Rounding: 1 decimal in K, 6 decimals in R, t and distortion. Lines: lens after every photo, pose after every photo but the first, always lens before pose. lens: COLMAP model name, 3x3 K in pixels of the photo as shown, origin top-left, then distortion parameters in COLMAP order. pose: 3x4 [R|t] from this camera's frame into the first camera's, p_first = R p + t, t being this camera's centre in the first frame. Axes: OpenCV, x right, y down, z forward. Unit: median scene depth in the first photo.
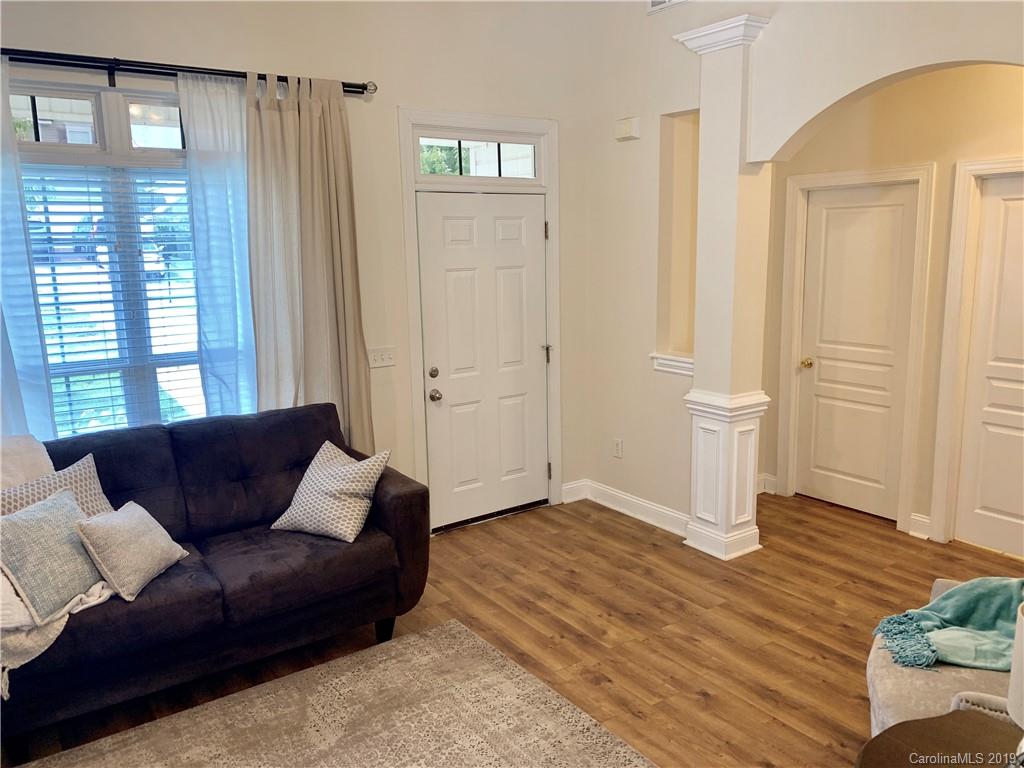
lens RADIAL K [[790.9, 0, 505.9], [0, 790.9, 384.3], [0, 0, 1]] dist [0.056868, -0.042995]
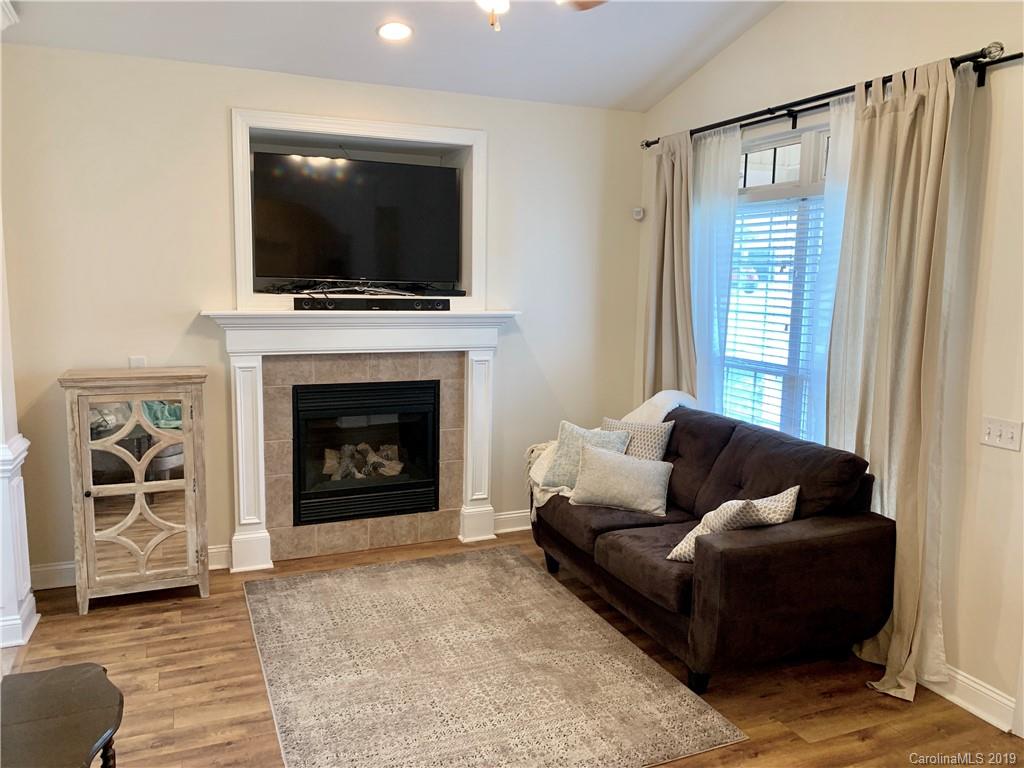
lens RADIAL K [[790.9, 0, 513.7], [0, 790.9, 376.3], [0, 0, 1]] dist [0.056868, -0.042995]
pose [[-0.200147, 0.141944, -0.969429, 0.748211], [-0.193153, 0.964316, 0.181073, -0.159257], [0.960538, 0.223489, -0.165588, 0.882633]]
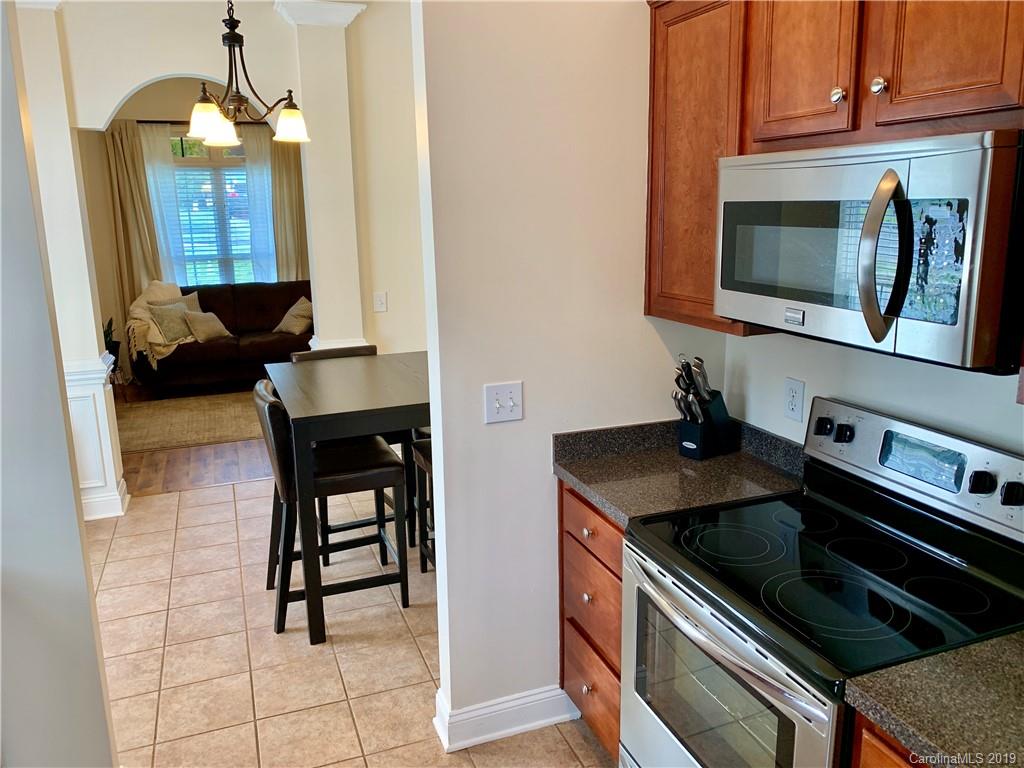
lens RADIAL K [[790.9, 0, 512.9], [0, 790.9, 380.7], [0, 0, 1]] dist [0.056868, -0.042995]
pose [[0.963874, 0.049048, -0.261803, 0.942922], [-0.034194, 0.997552, 0.060997, 0.160258], [0.264154, -0.049841, 0.963192, -0.973231]]
